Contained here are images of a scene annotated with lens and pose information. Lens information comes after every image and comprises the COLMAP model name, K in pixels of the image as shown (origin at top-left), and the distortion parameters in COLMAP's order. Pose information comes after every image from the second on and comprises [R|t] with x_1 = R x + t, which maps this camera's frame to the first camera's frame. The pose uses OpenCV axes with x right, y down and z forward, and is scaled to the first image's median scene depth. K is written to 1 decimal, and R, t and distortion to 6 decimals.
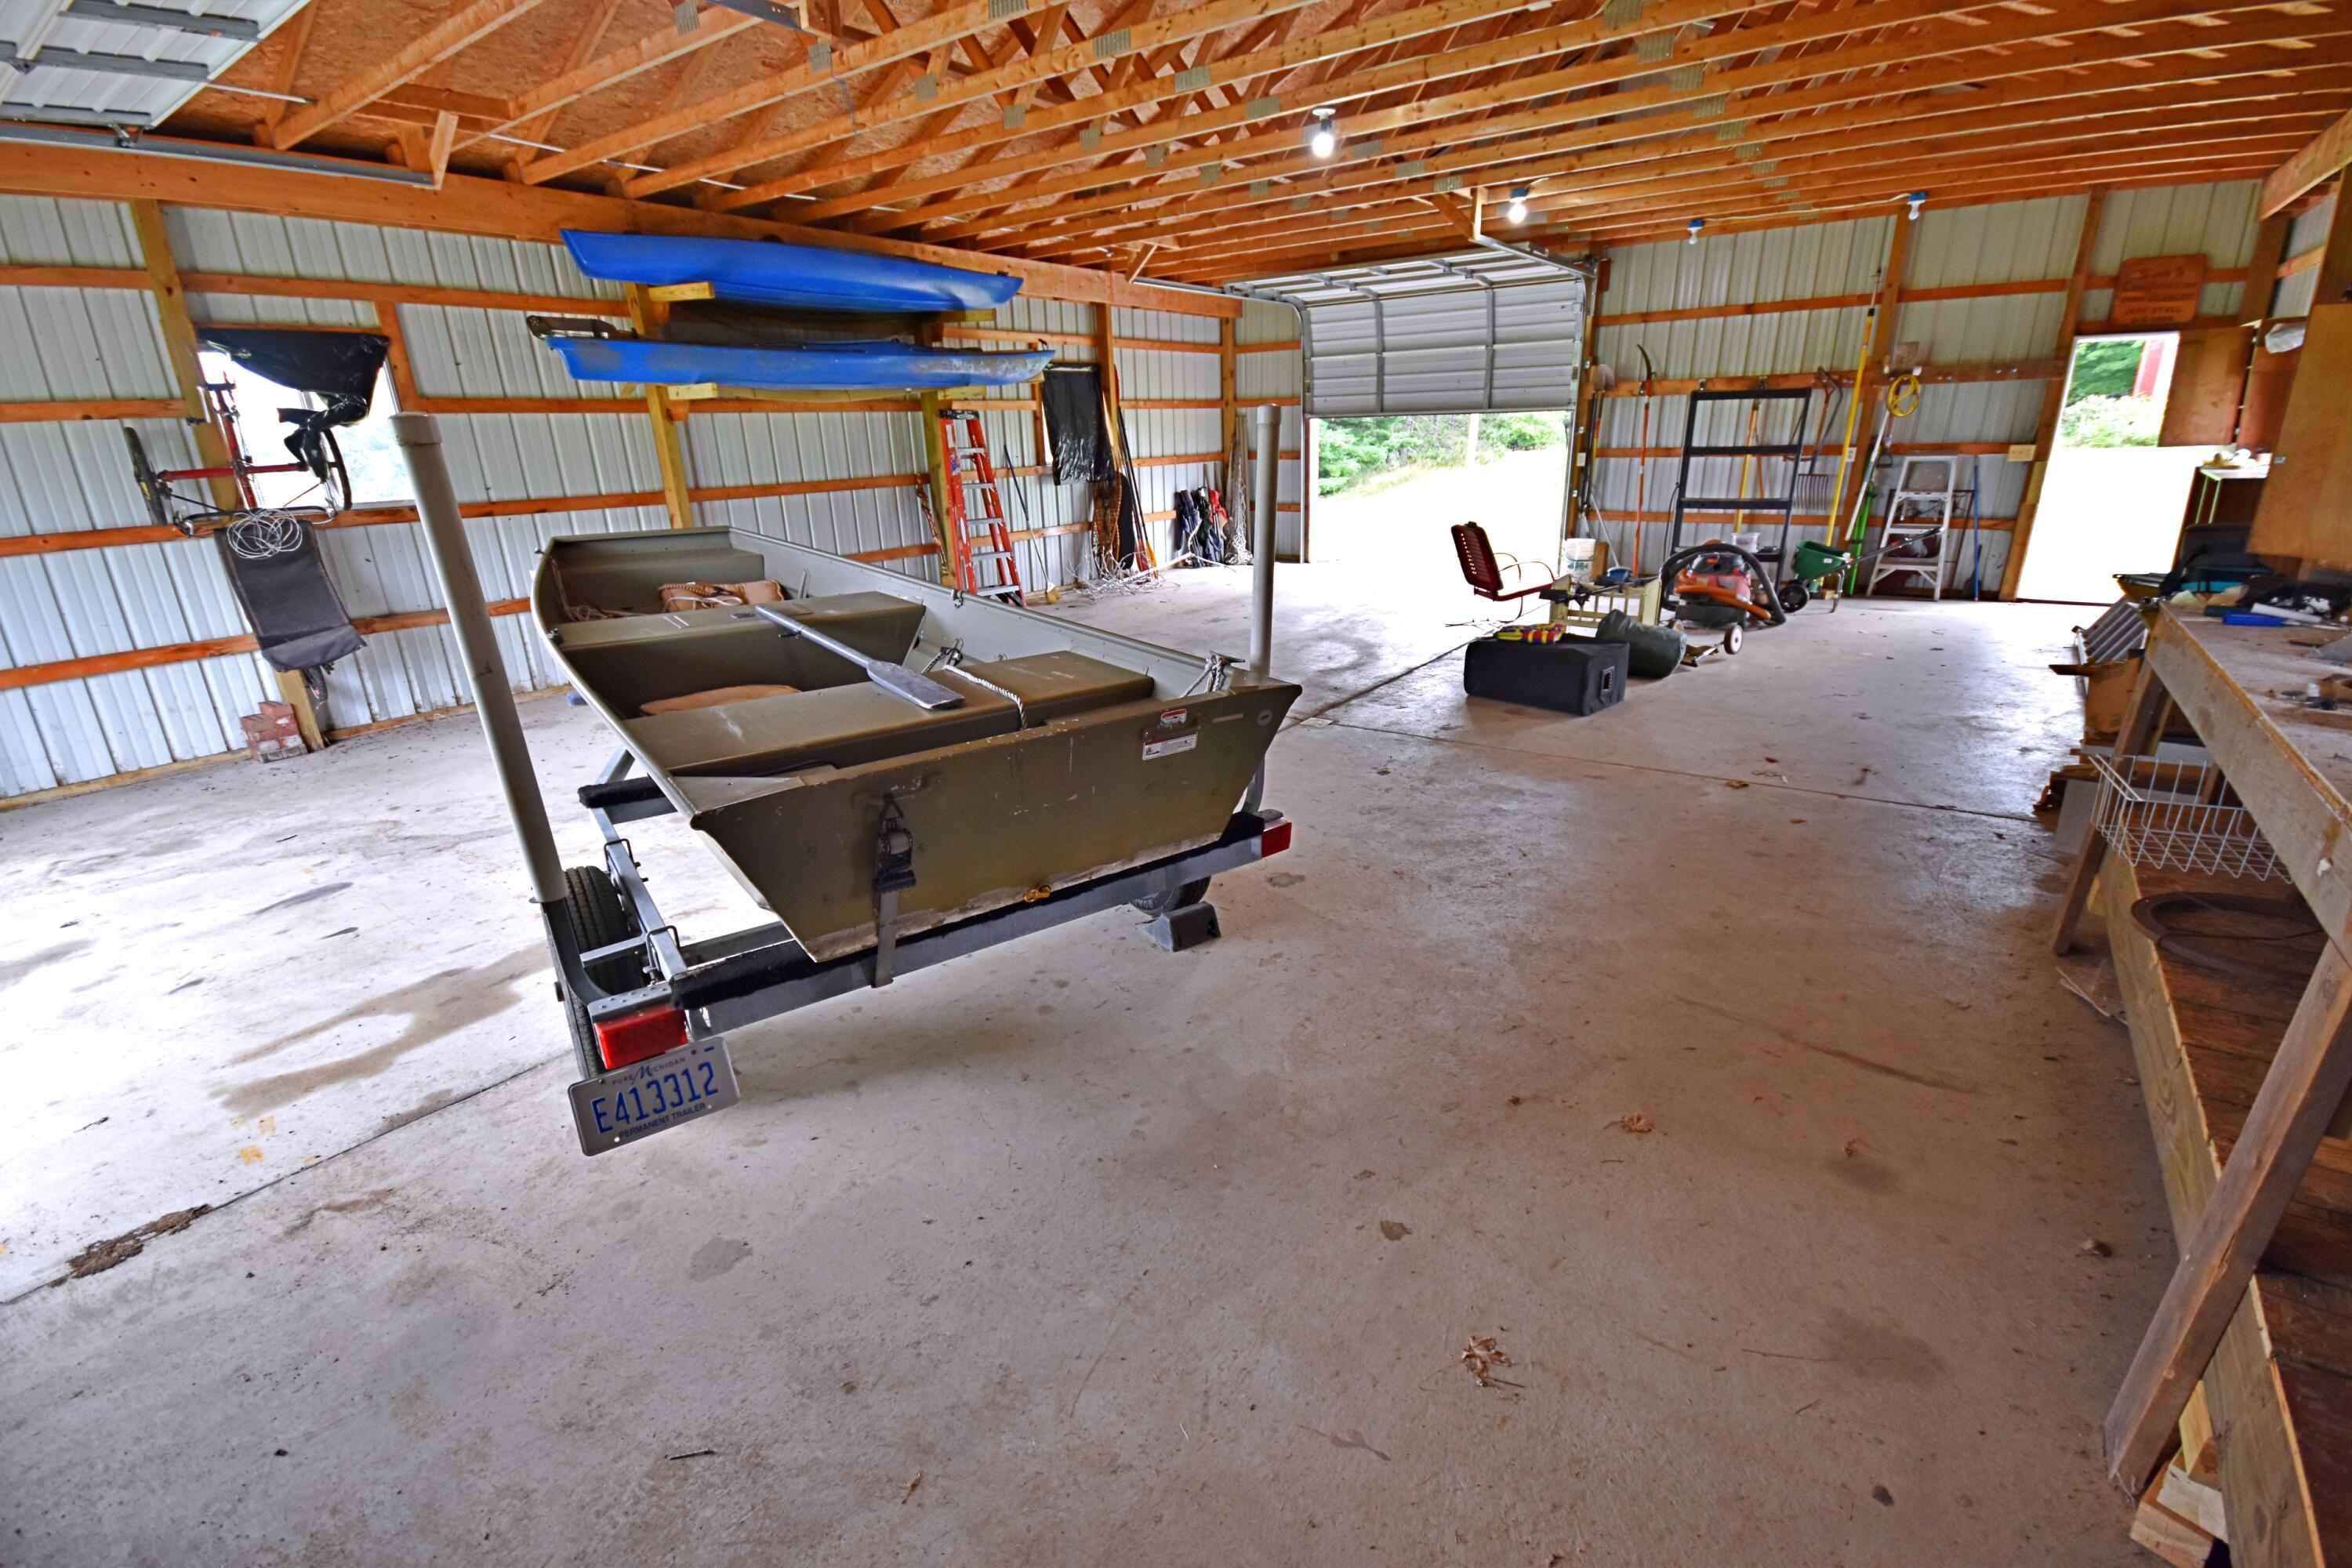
lens RADIAL K [[1028.9, 0, 1183.4], [0, 1028.9, 781.4], [0, 0, 1]] dist [0.005977, -0.007962]
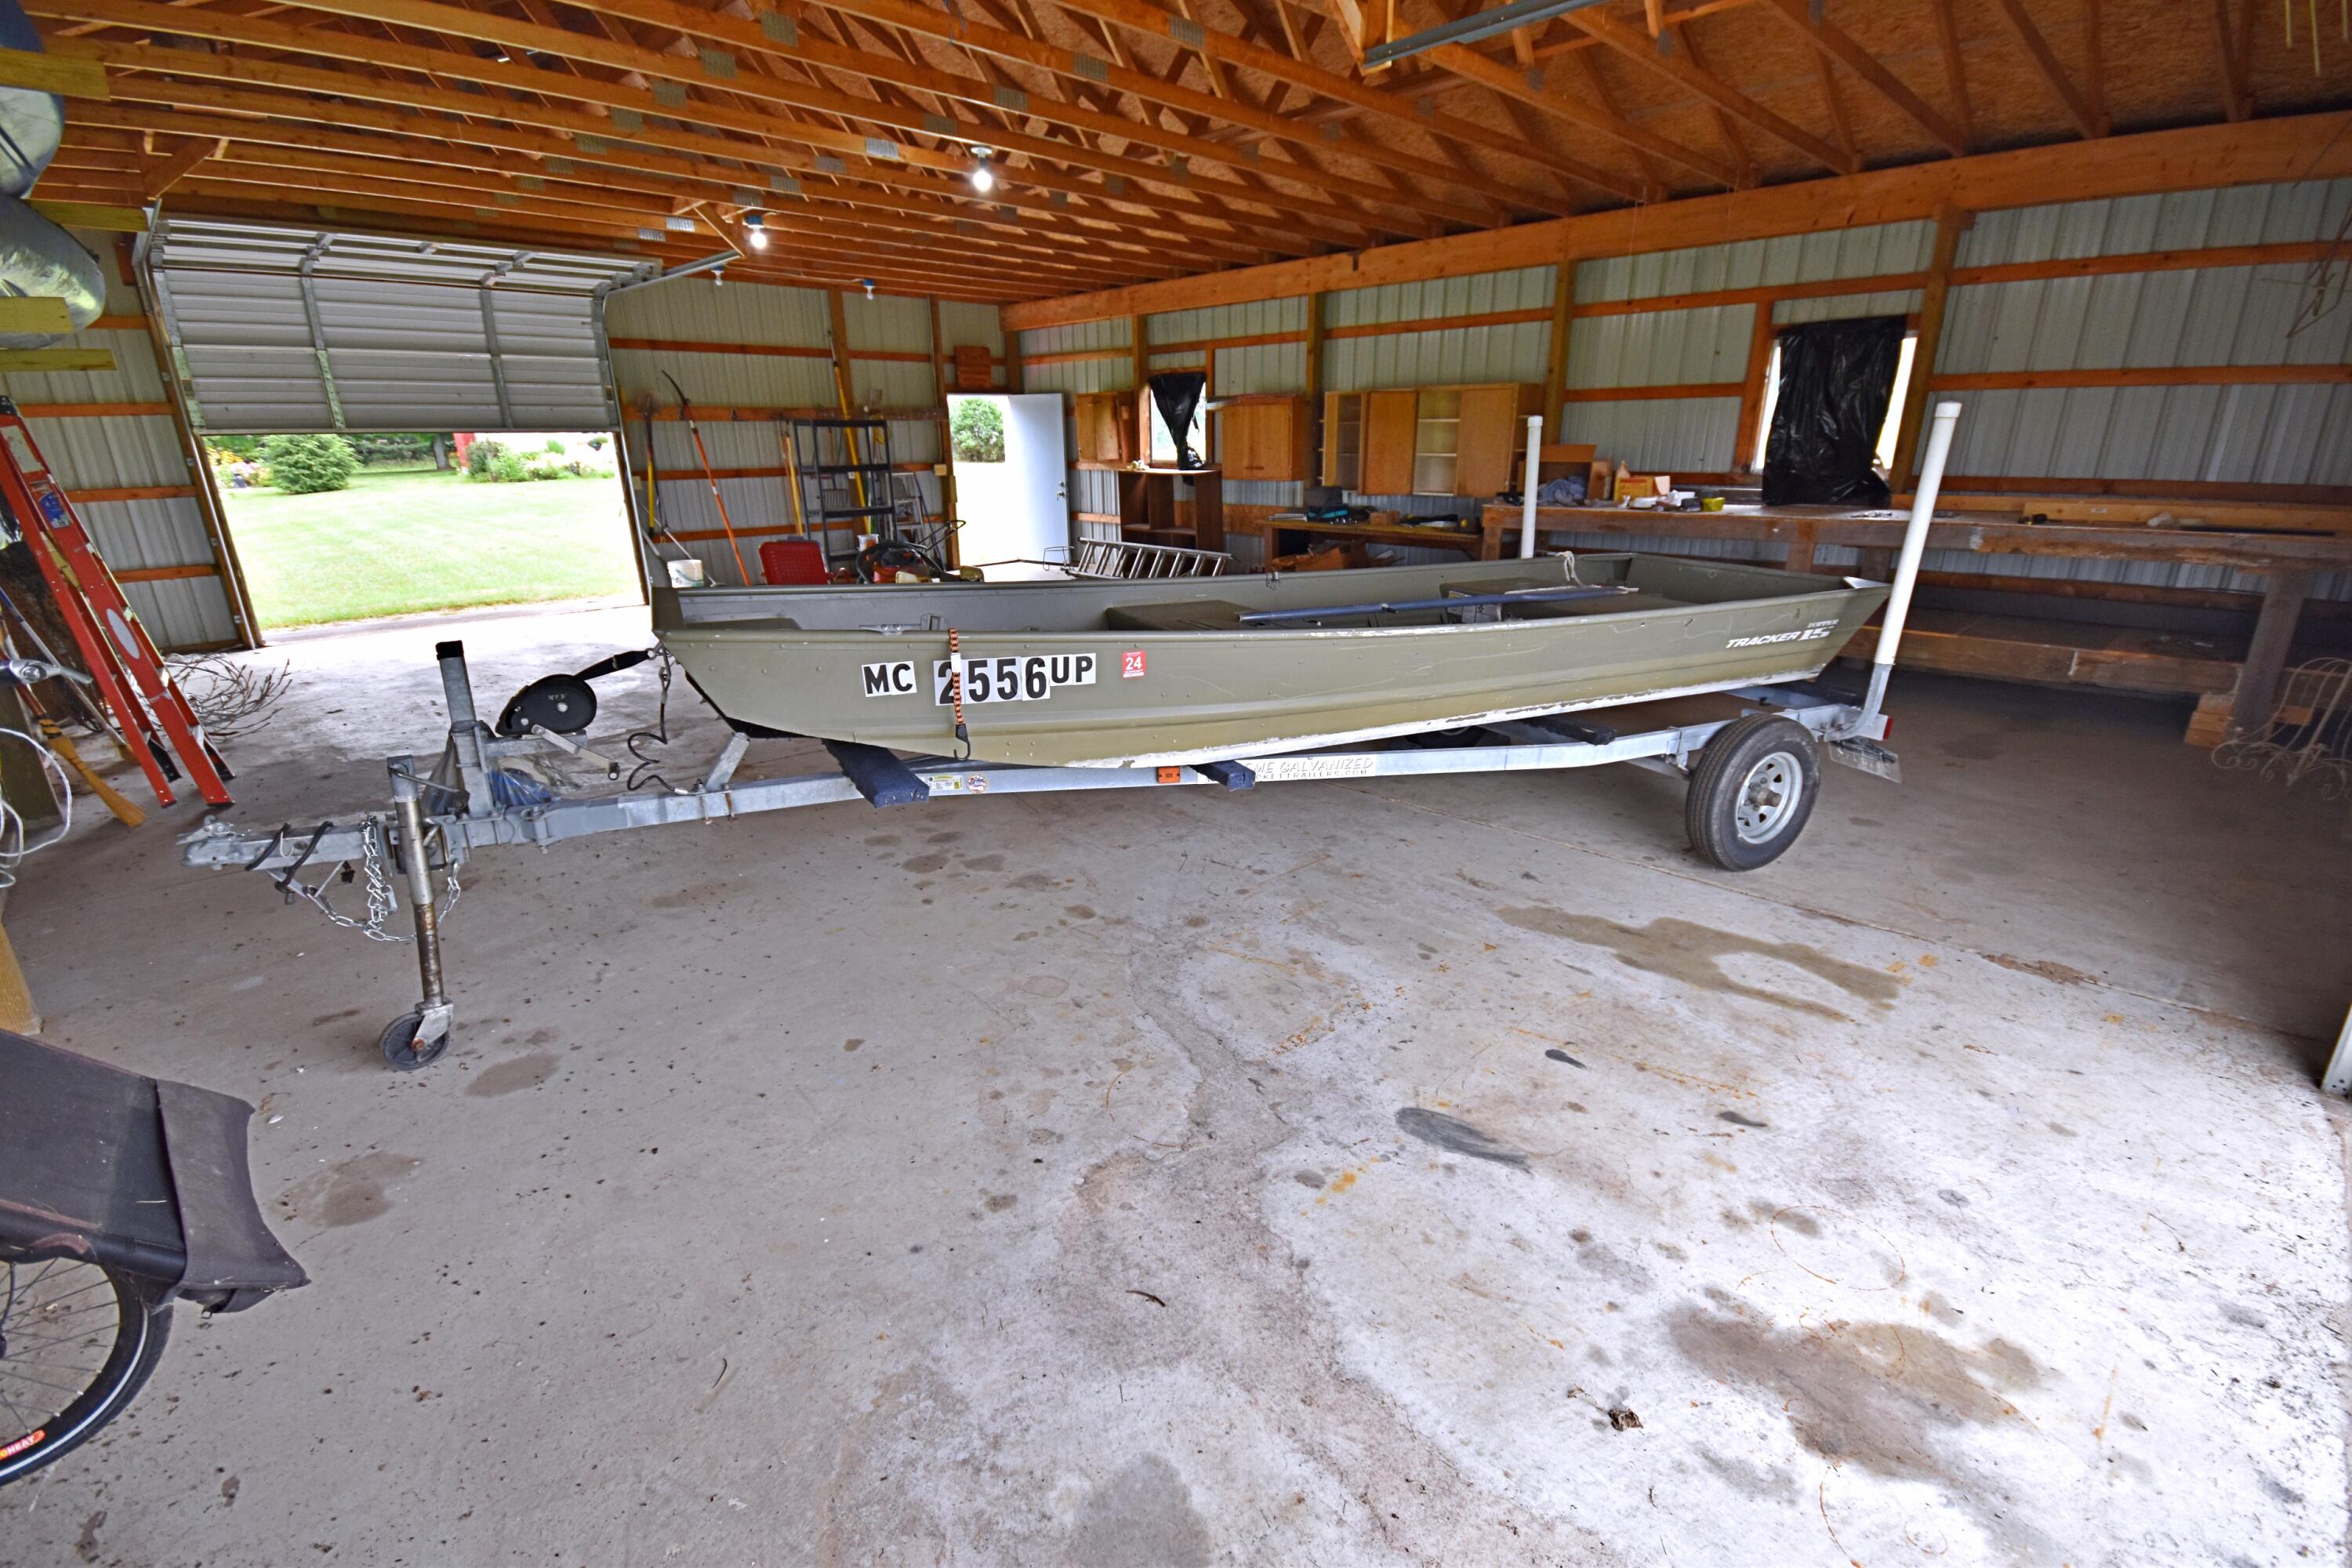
lens RADIAL K [[1028.9, 0, 1179.2], [0, 1028.9, 771.5], [0, 0, 1]] dist [0.005977, -0.007962]
pose [[0.168123, -0.279848, 0.945209, -1.281317], [0.325686, 0.920781, 0.214686, -0.249772], [-0.930410, 0.271748, 0.245947, 0.864277]]
